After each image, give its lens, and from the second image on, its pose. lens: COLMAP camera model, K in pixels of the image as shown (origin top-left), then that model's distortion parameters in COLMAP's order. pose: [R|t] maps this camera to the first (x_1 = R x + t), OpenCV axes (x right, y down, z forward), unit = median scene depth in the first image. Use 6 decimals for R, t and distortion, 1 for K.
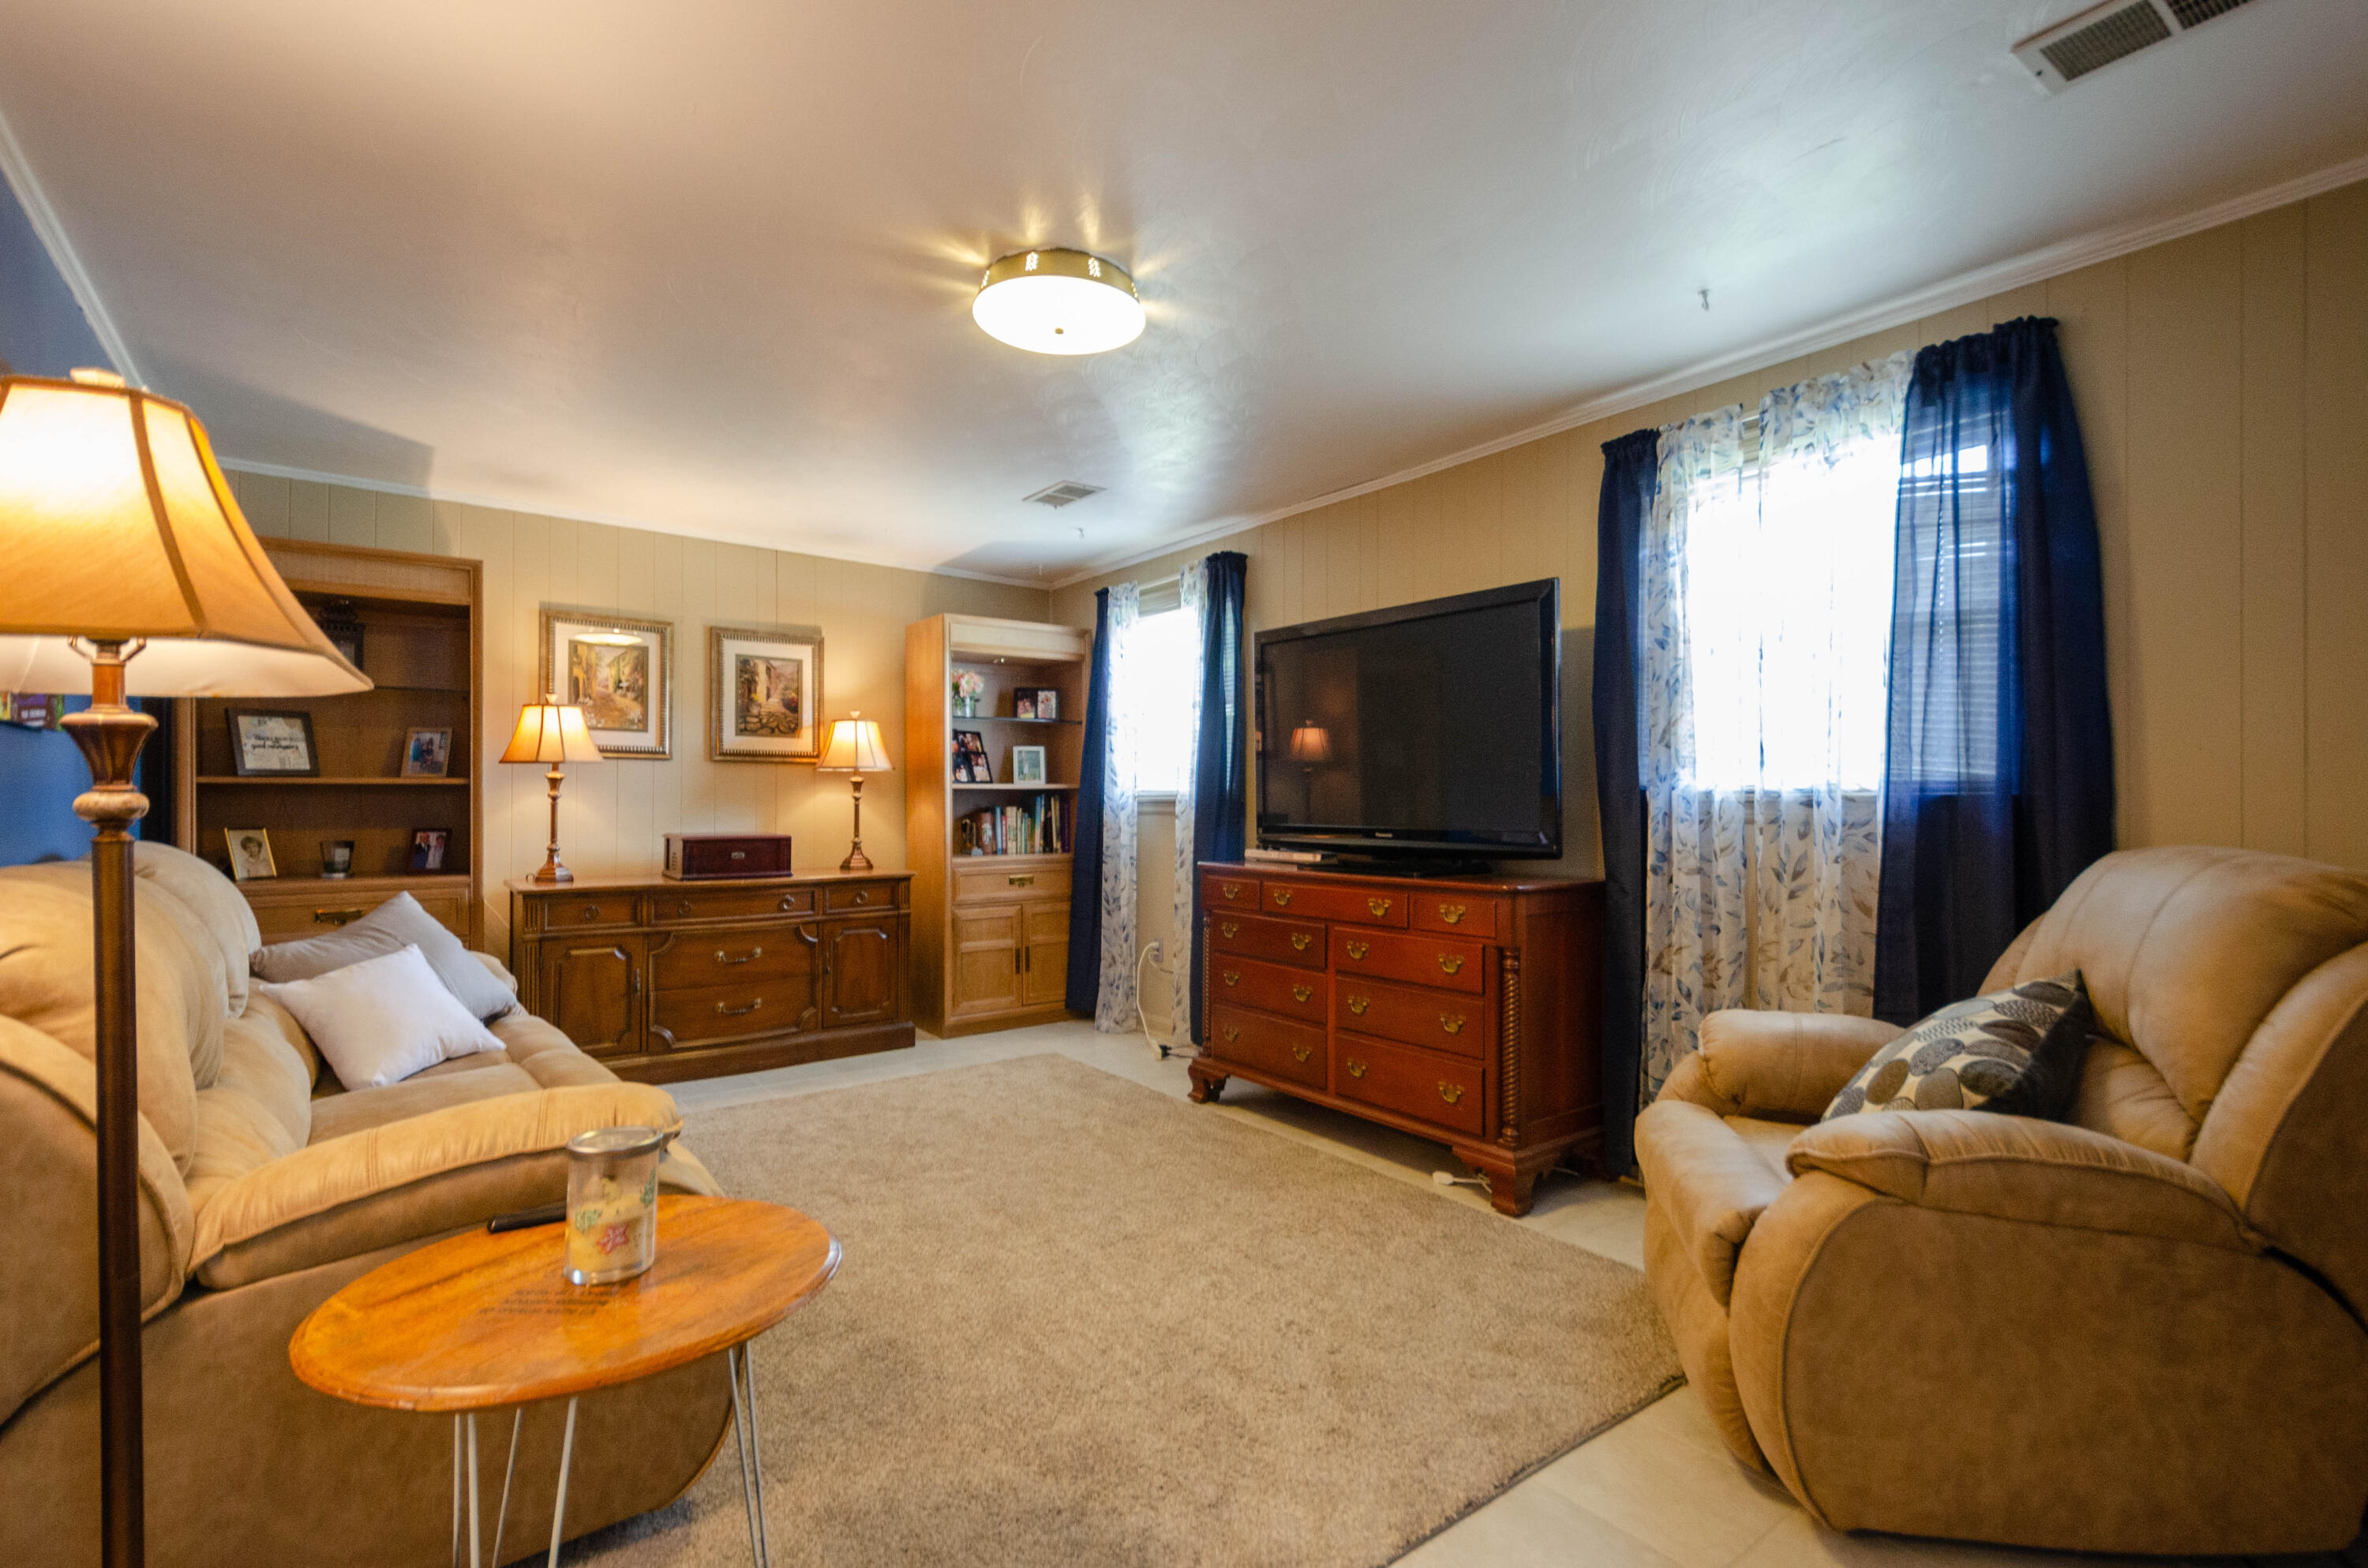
lens RADIAL K [[1060.5, 0, 1225.8], [0, 1060.5, 814.2], [0, 0, 1]] dist [0.017347, -0.005667]
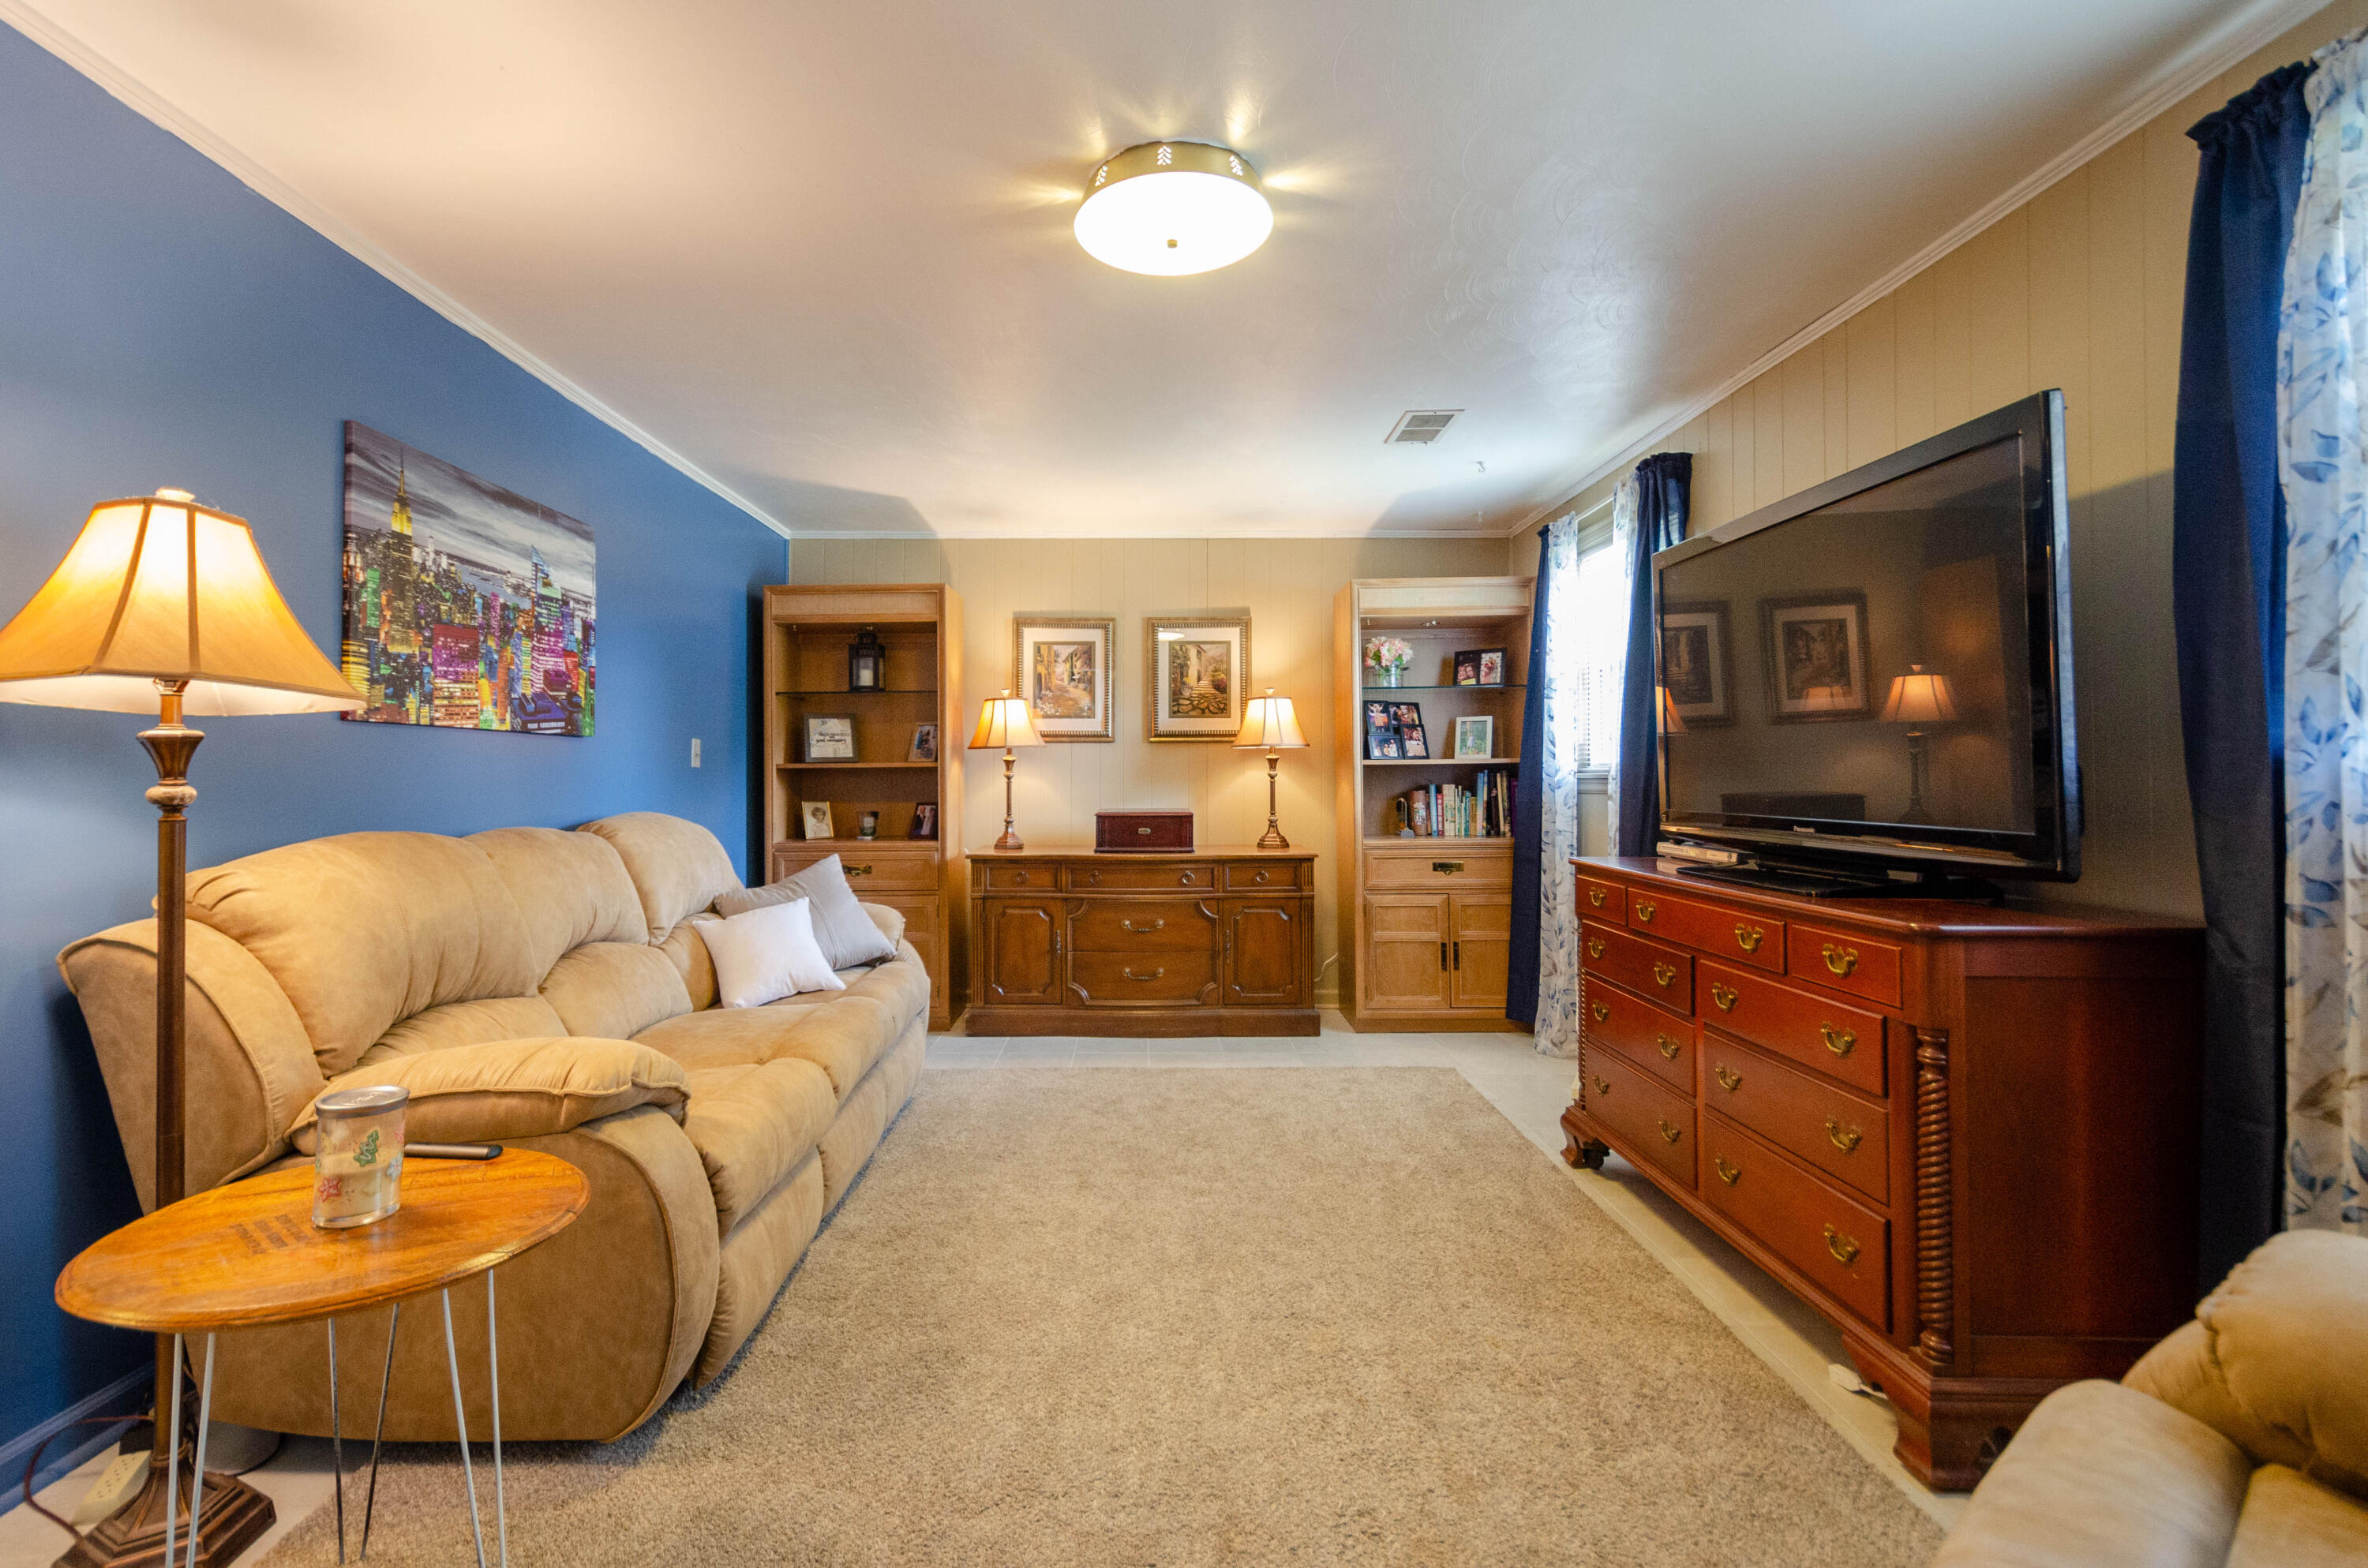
lens RADIAL K [[1060.5, 0, 1156.5], [0, 1060.5, 772.2], [0, 0, 1]] dist [0.017347, -0.005667]
pose [[0.778839, -0.005939, -0.627196, 0.239950], [-0.002913, 0.999910, -0.013086, -0.006483], [0.627217, 0.012019, 0.778752, 0.203373]]
